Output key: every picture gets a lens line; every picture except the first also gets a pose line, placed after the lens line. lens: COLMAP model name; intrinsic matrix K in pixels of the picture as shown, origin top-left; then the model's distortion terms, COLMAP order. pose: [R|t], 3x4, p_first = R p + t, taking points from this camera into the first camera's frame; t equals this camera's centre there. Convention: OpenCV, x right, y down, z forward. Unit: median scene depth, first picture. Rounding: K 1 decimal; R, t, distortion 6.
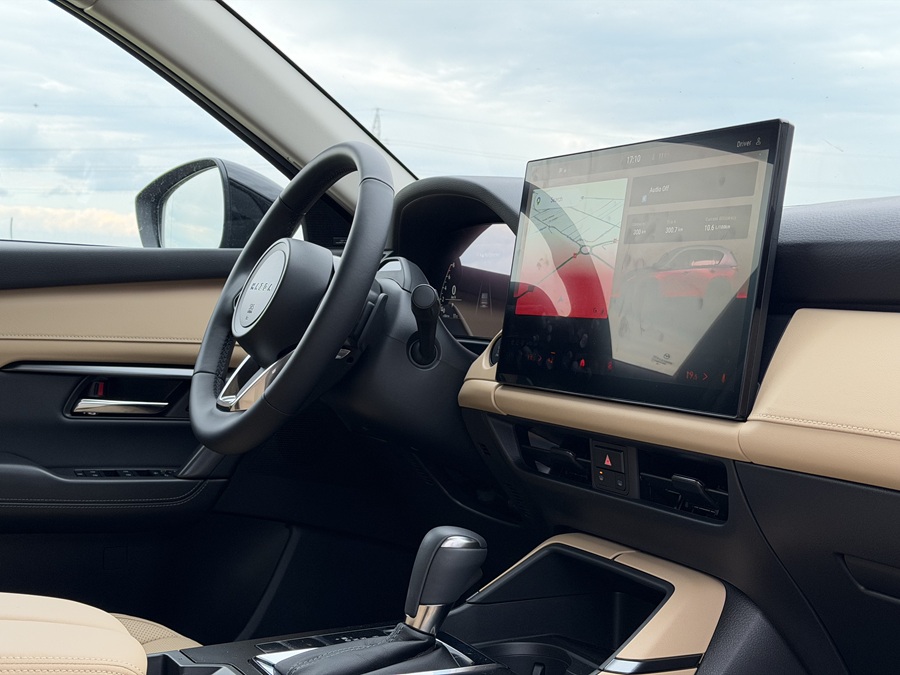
lens RADIAL K [[1269.3, 0, 453.3], [0, 1269.3, 336.0], [0, 0, 1]] dist [0.121066, 0.000000]
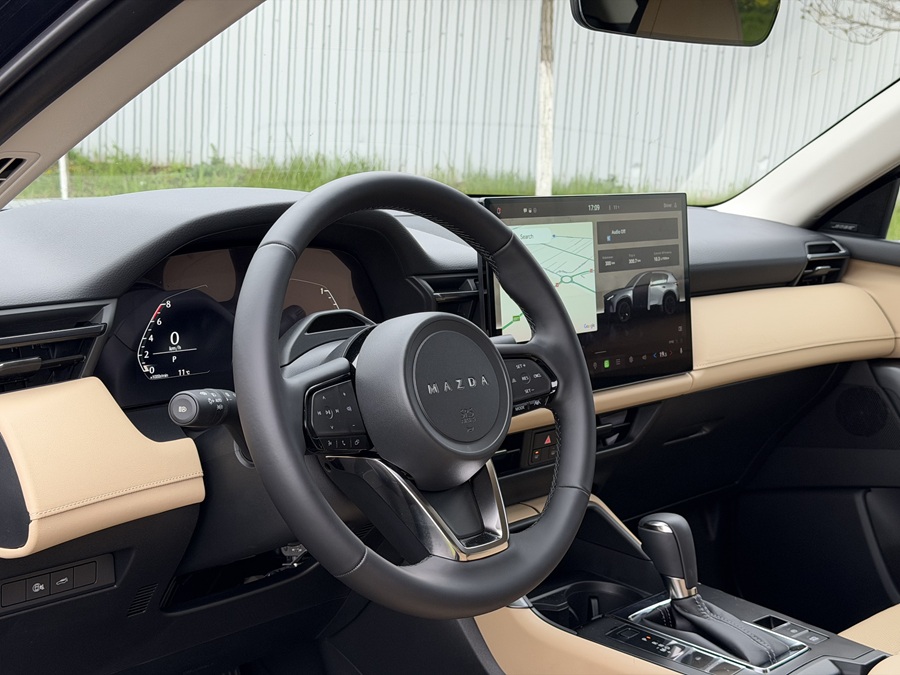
lens RADIAL K [[1269.3, 0, 448.5], [0, 1269.3, 336.0], [0, 0, 1]] dist [0.121066, 0.000000]
pose [[-0.334058, -0.207887, 0.919341, -0.929977], [-0.026956, 0.977082, 0.211149, -0.252085], [-0.942167, 0.045754, -0.332006, 1.414745]]
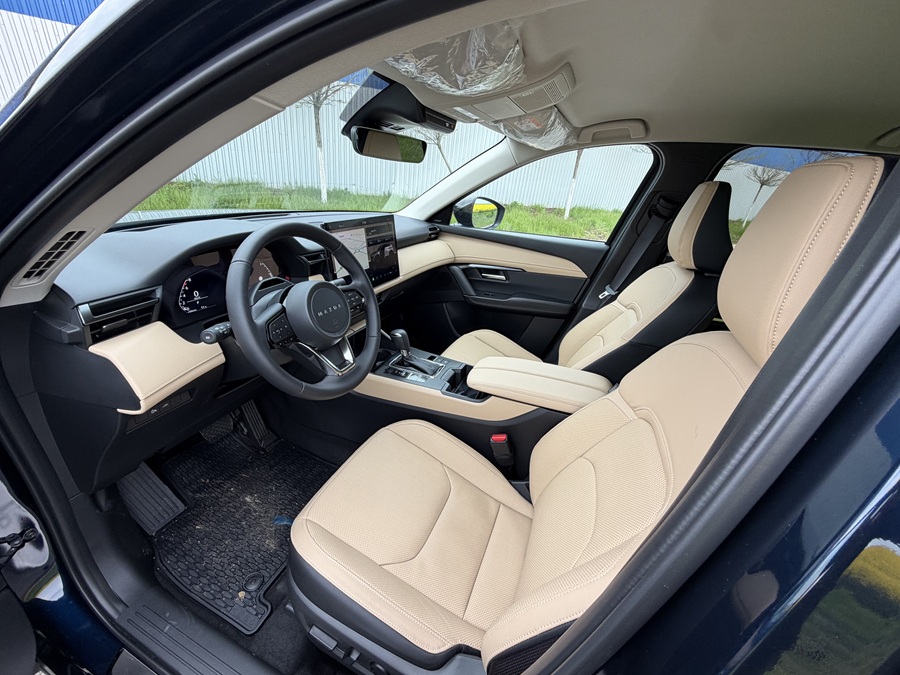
lens RADIAL K [[362.9, 0, 447.1], [0, 362.9, 342.3], [0, 0, 1]] dist [-0.003385, -0.000673]
pose [[-0.659122, -0.386481, 0.645128, -0.714184], [-0.073824, 0.886951, 0.455926, -0.287756], [-0.748404, 0.252885, -0.613140, 1.372437]]
